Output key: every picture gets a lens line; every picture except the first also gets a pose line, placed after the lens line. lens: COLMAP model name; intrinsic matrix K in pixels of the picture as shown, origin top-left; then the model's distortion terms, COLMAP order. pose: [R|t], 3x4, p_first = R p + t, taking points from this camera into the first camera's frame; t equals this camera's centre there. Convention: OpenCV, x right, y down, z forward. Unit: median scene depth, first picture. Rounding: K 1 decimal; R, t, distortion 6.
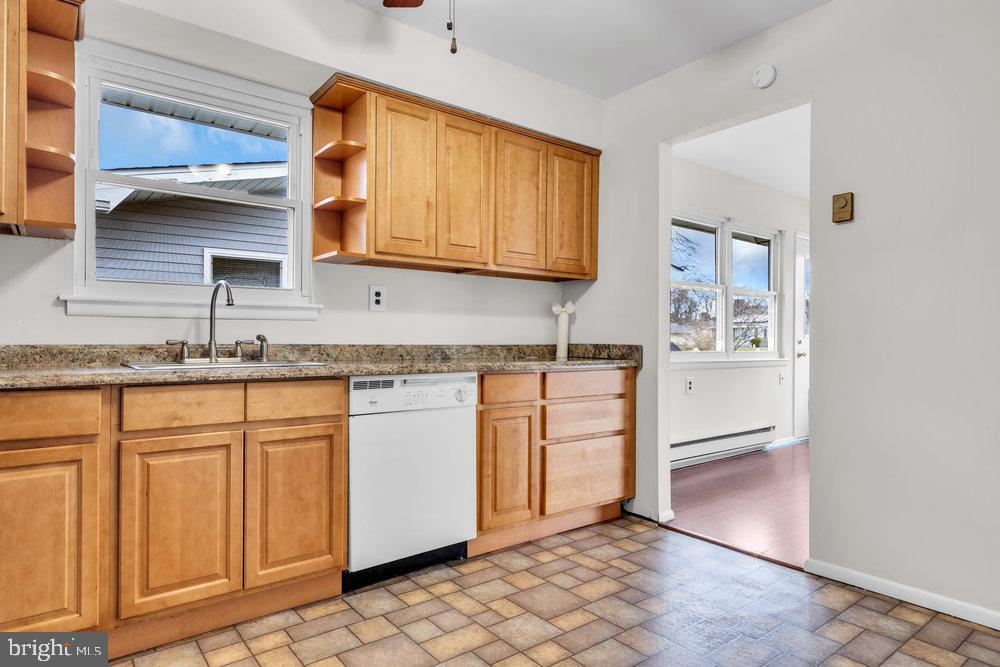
lens RADIAL K [[576.7, 0, 500.0], [0, 576.7, 333.5], [0, 0, 1]] dist [0.001807, 0.000386]
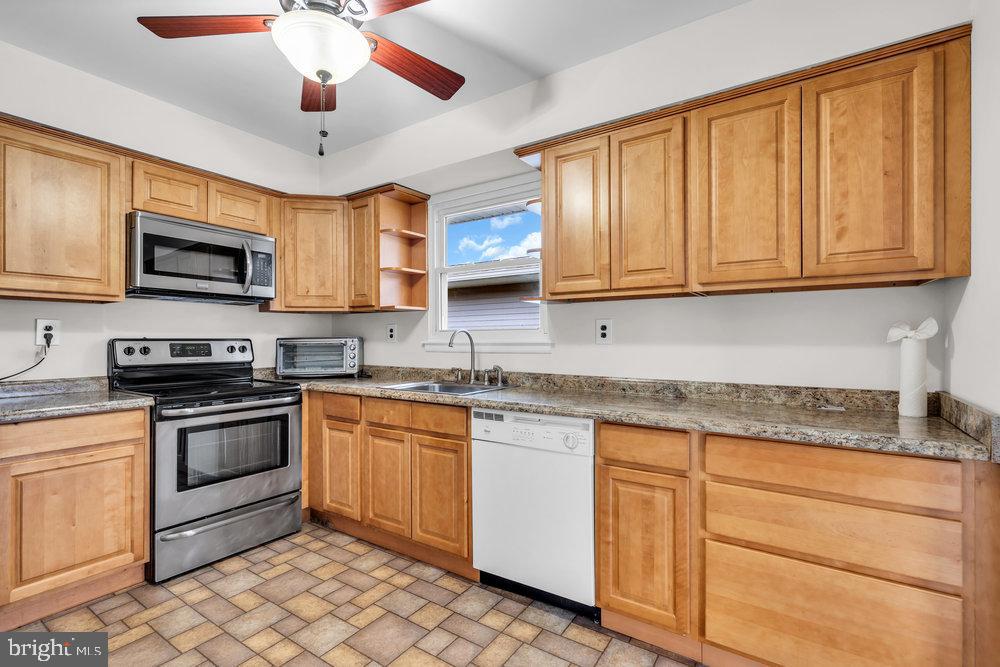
lens RADIAL K [[456.2, 0, 500.0], [0, 456.2, 333.5], [0, 0, 1]] dist [0.001523, 0.000167]
pose [[0.304600, -0.013769, -0.952381, 0.594511], [0.015009, 0.999841, -0.009654, -0.061279], [0.952362, -0.011354, 0.304758, 0.662638]]
